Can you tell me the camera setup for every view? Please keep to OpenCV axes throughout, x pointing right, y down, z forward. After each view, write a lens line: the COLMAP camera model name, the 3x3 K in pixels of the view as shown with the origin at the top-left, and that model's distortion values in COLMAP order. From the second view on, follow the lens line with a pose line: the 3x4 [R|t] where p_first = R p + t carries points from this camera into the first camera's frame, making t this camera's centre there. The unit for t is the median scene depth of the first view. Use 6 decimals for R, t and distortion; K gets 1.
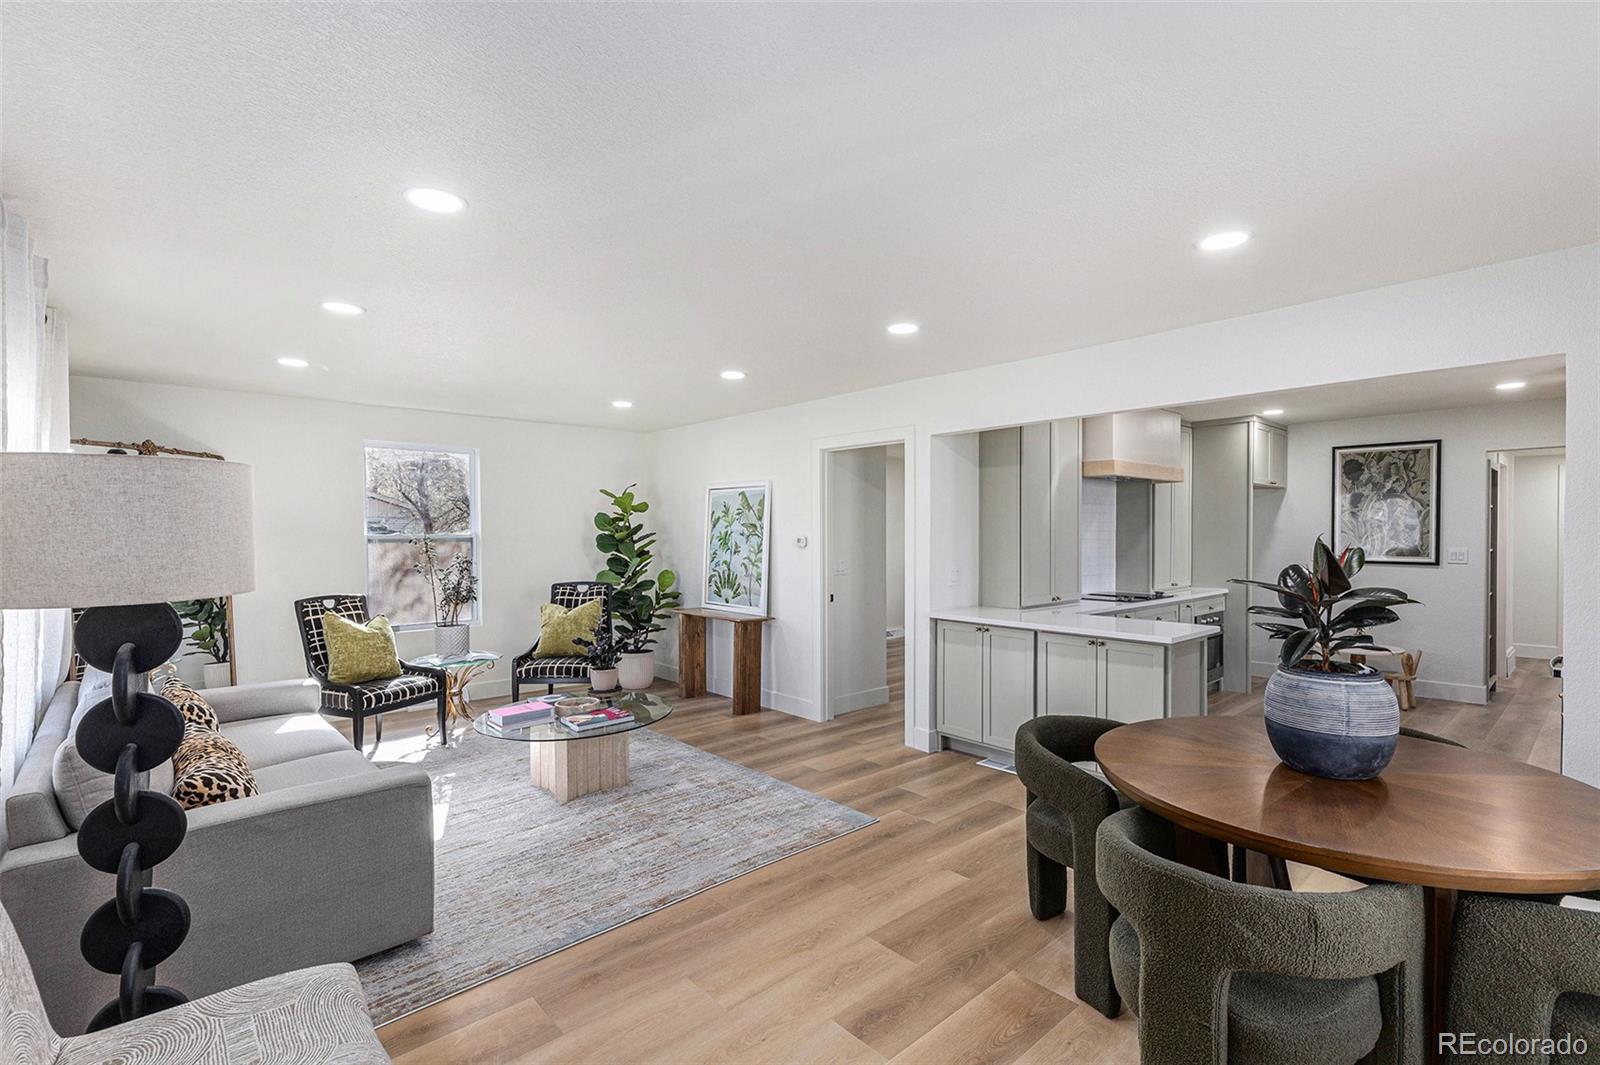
lens RADIAL K [[740.4, 0, 833.8], [0, 740.4, 540.5], [0, 0, 1]] dist [0.018120, -0.000045]
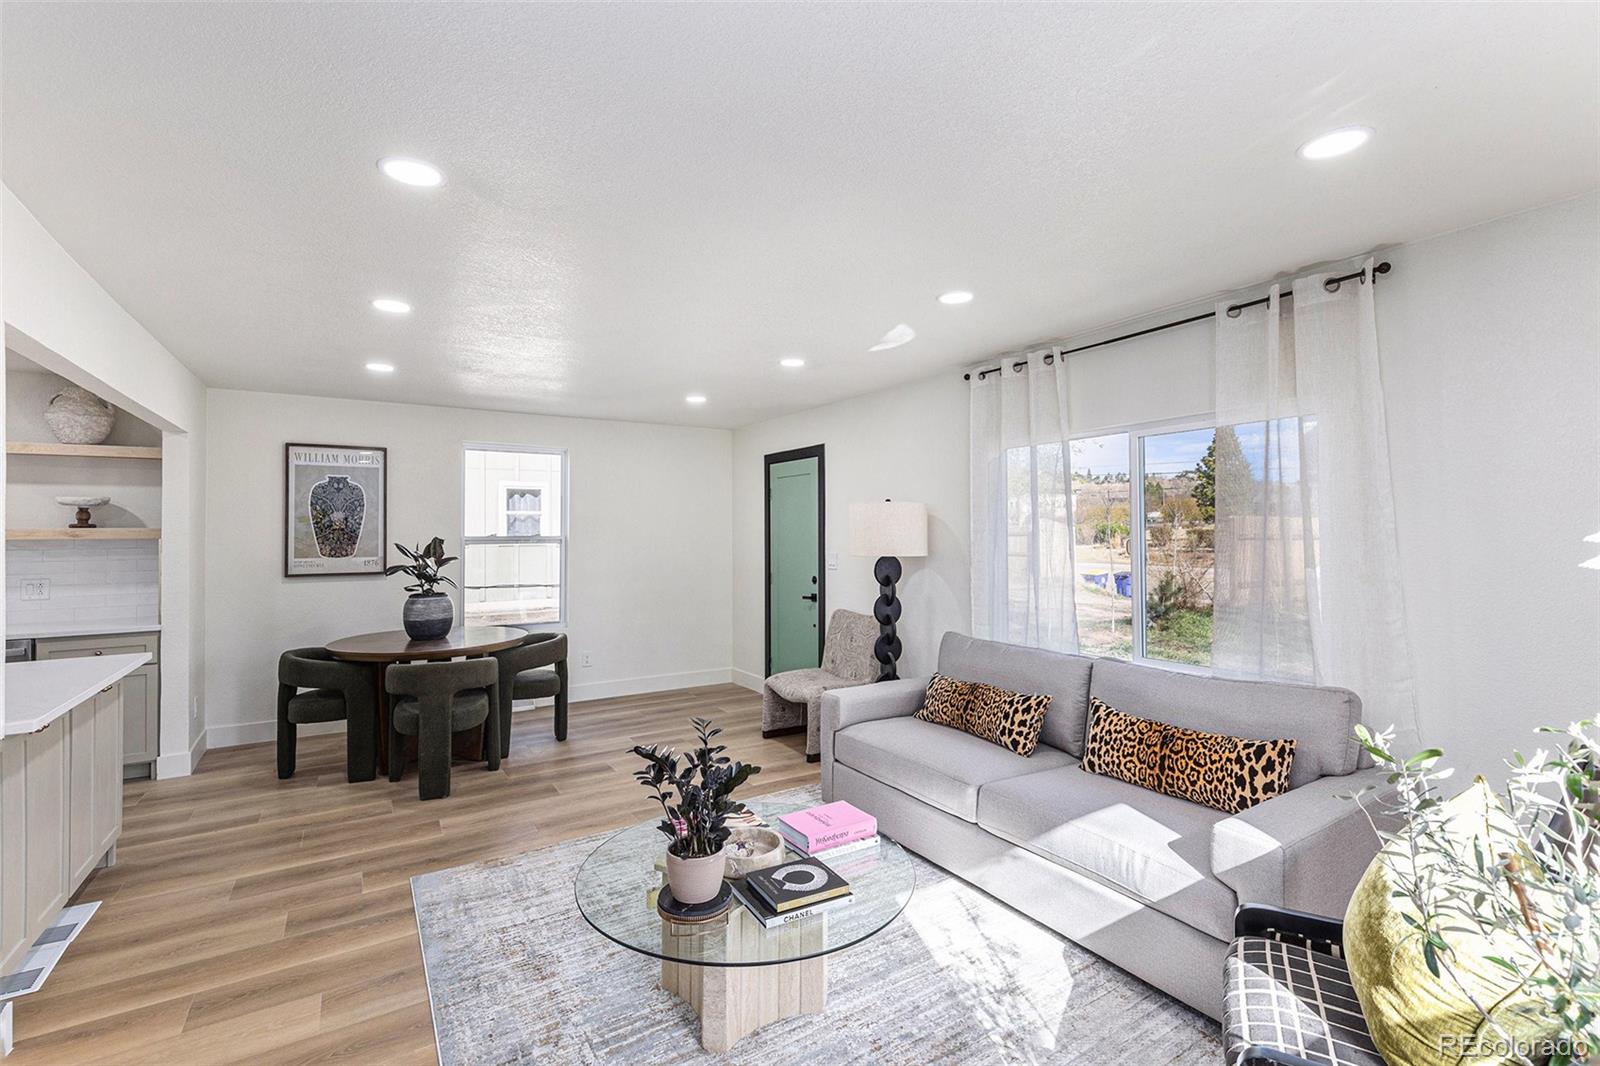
lens RADIAL K [[744.4, 0, 865.9], [0, 744.4, 527.9], [0, 0, 1]] dist [-0.035723, 0.000071]
pose [[-0.988683, 0.013417, 0.149416, -0.360047], [0.014308, 0.999886, 0.004886, -0.007812], [-0.149333, 0.006969, -0.988762, 1.096984]]
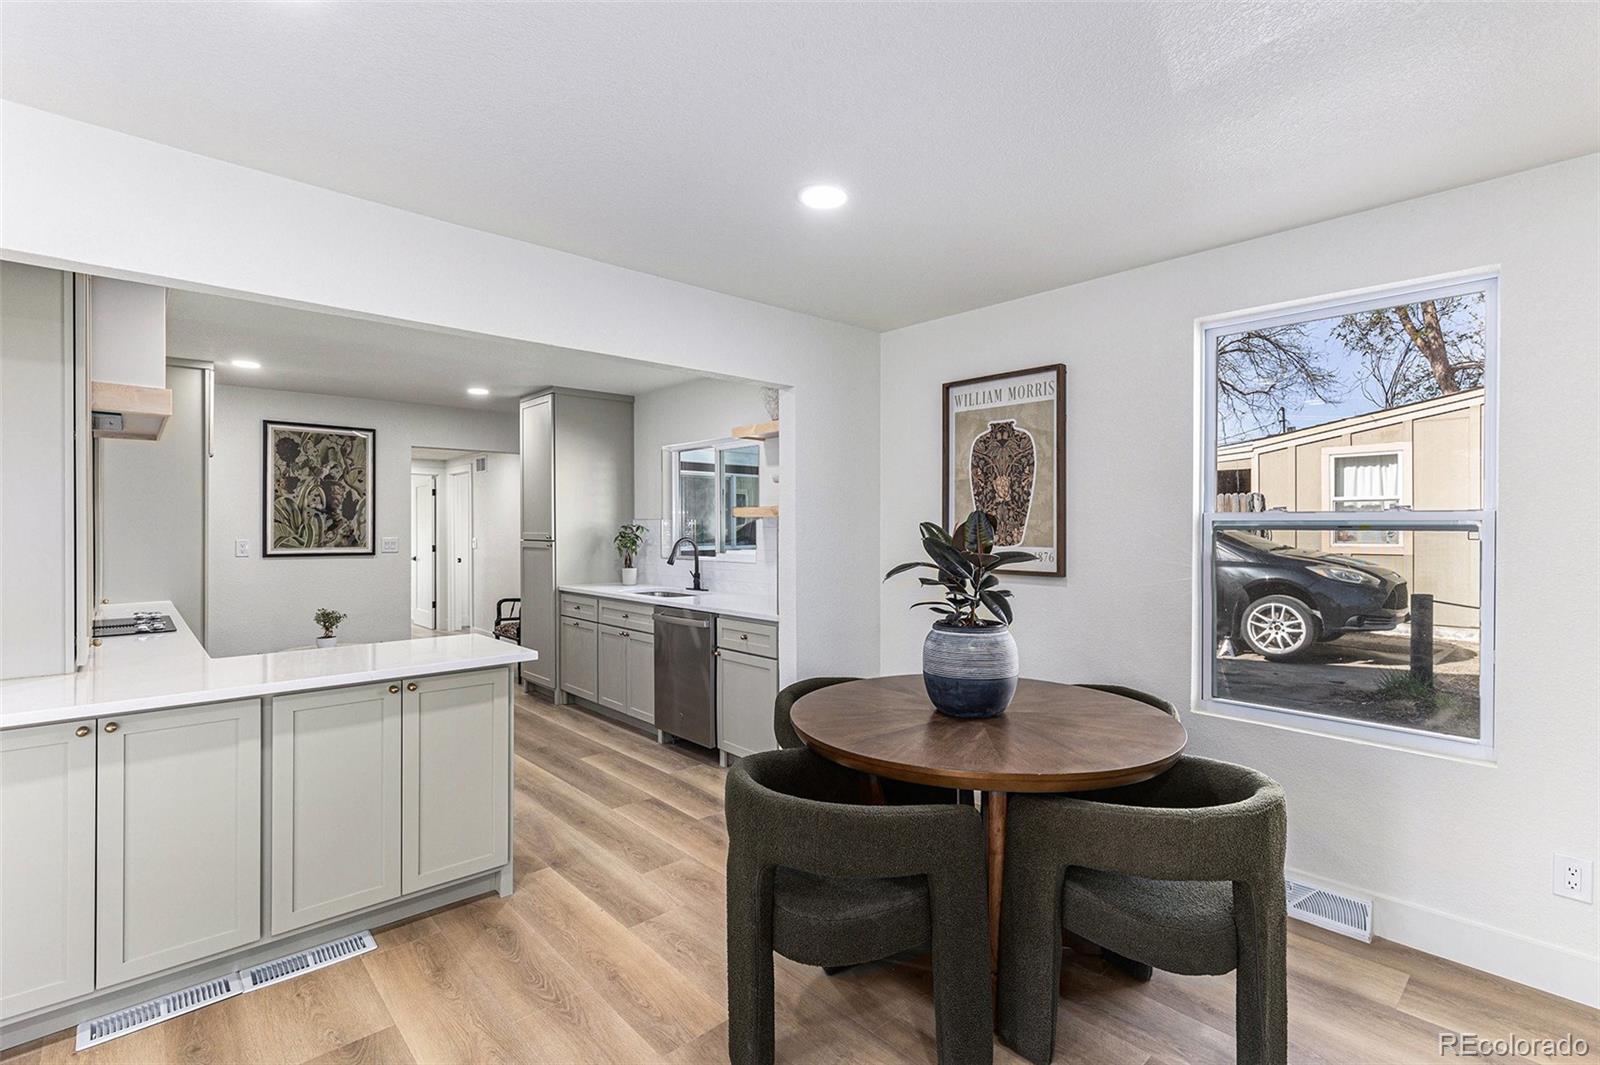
lens RADIAL K [[729.8, 0, 800.0], [0, 729.8, 532.5], [0, 0, 1]] dist [0.005847, 0.000085]
pose [[0.010526, -0.005741, 0.999928, -0.174813], [0.016089, 0.999855, 0.005572, 0.007366], [-0.999815, 0.016030, 0.010617, 0.455905]]
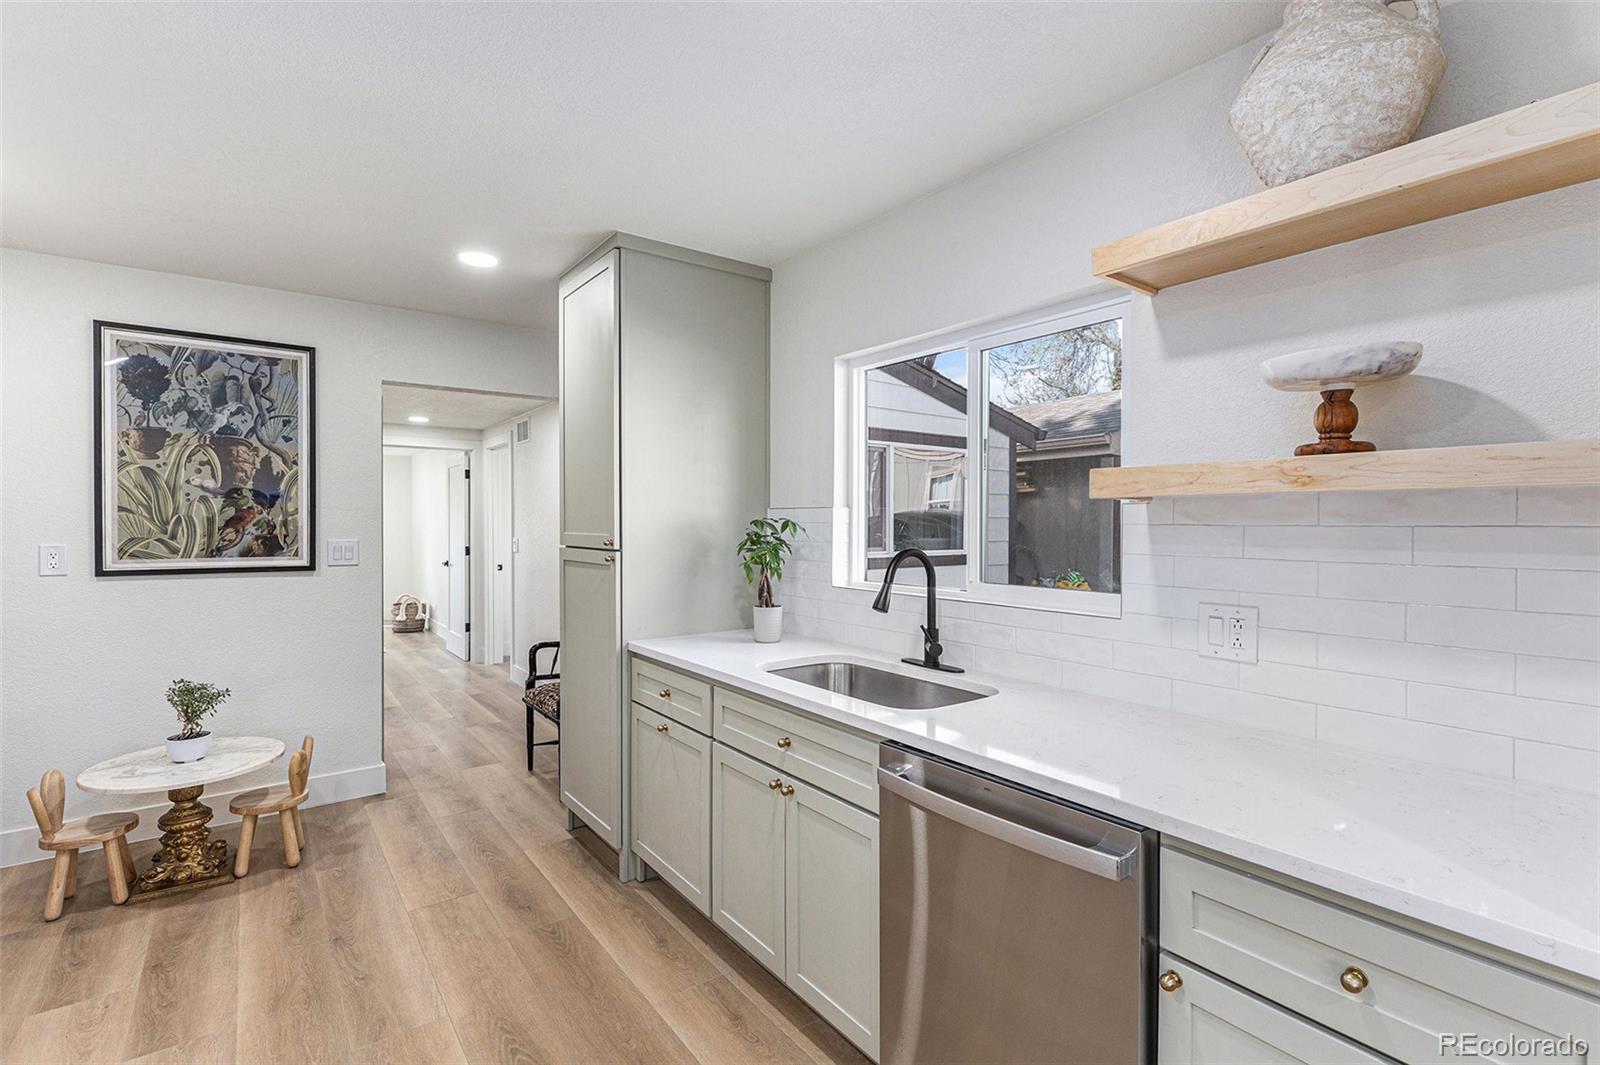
lens RADIAL K [[737.6, 0, 800.0], [0, 737.6, 532.5], [0, 0, 1]] dist [0.000799, 0.000042]
pose [[0.112335, -0.010654, 0.993613, 0.318911], [0.011553, 0.999889, 0.009415, 0.003828], [-0.993603, 0.010422, 0.112445, 0.618548]]
